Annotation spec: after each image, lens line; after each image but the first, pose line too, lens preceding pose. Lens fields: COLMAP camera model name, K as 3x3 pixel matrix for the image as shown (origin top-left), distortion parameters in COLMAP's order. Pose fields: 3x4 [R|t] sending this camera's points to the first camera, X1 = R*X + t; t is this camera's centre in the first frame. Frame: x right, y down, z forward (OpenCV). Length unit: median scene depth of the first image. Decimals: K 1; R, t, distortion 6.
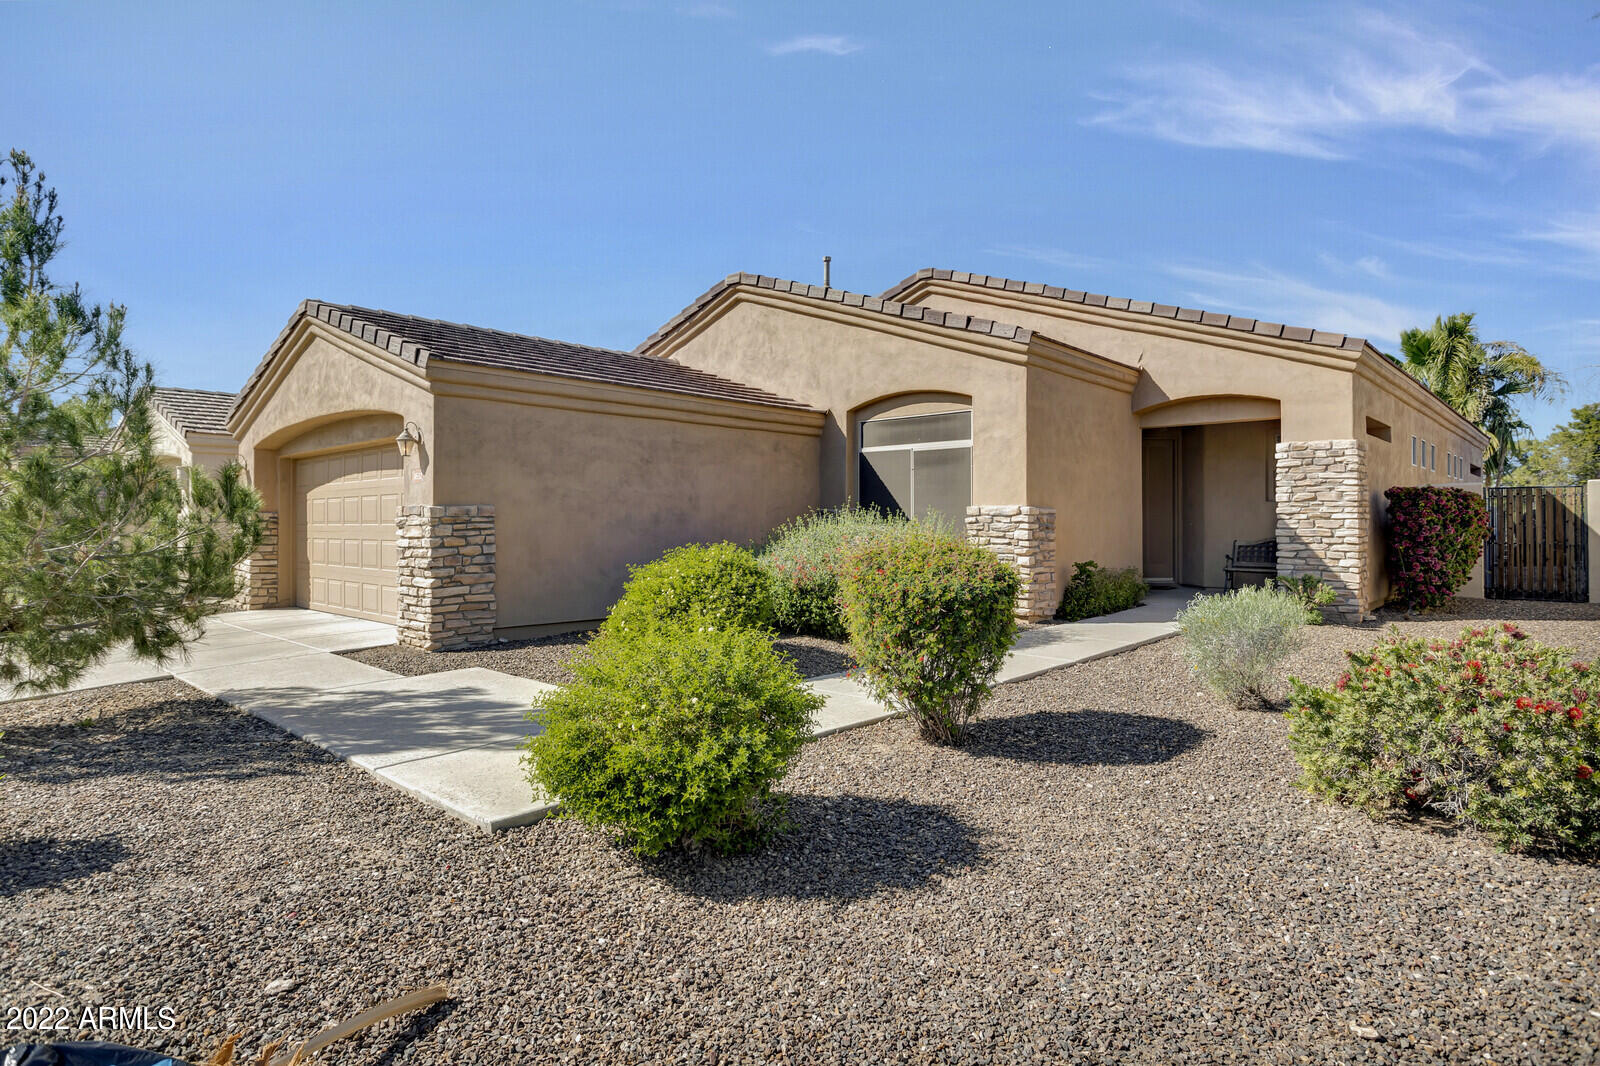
lens RADIAL K [[877.8, 0, 799.6], [0, 877.8, 531.8], [0, 0, 1]] dist [-0.006970, 0.000114]
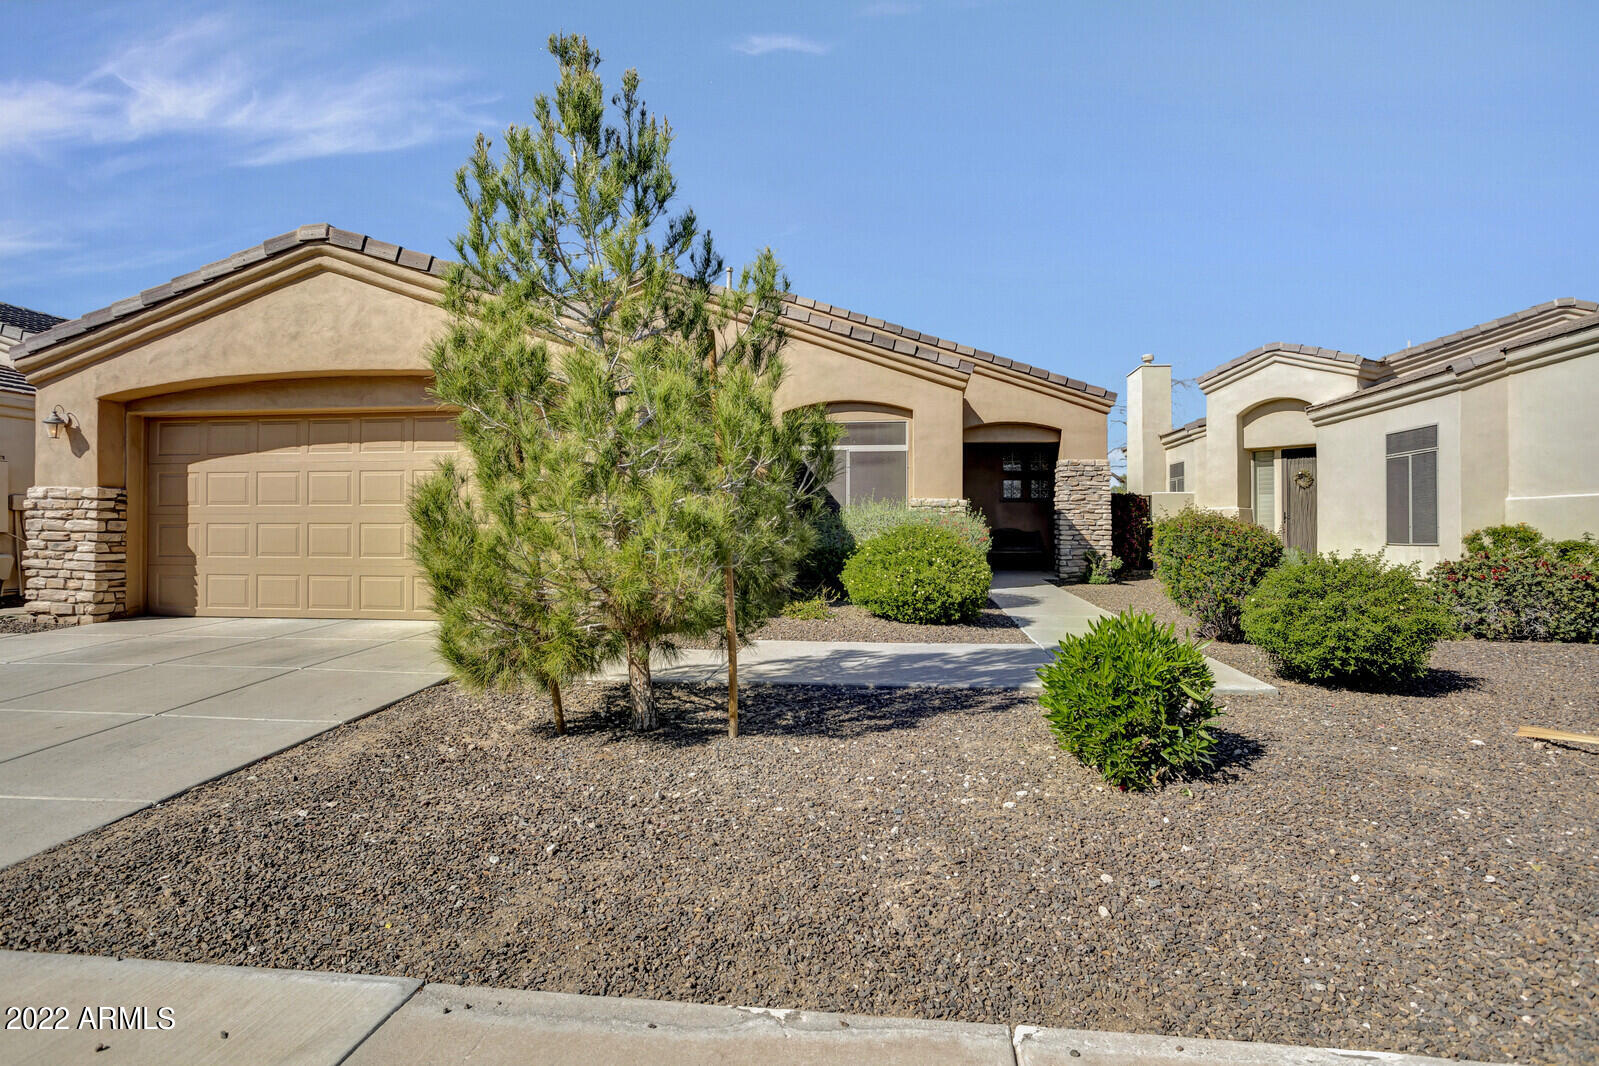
lens RADIAL K [[877.2, 0, 804.0], [0, 877.2, 527.4], [0, 0, 1]] dist [-0.006970, 0.000114]
pose [[0.814408, 0.003208, 0.580284, -0.602827], [0.003335, 0.999942, -0.010209, 0.021457], [-0.580284, 0.010249, 0.814350, 0.077702]]
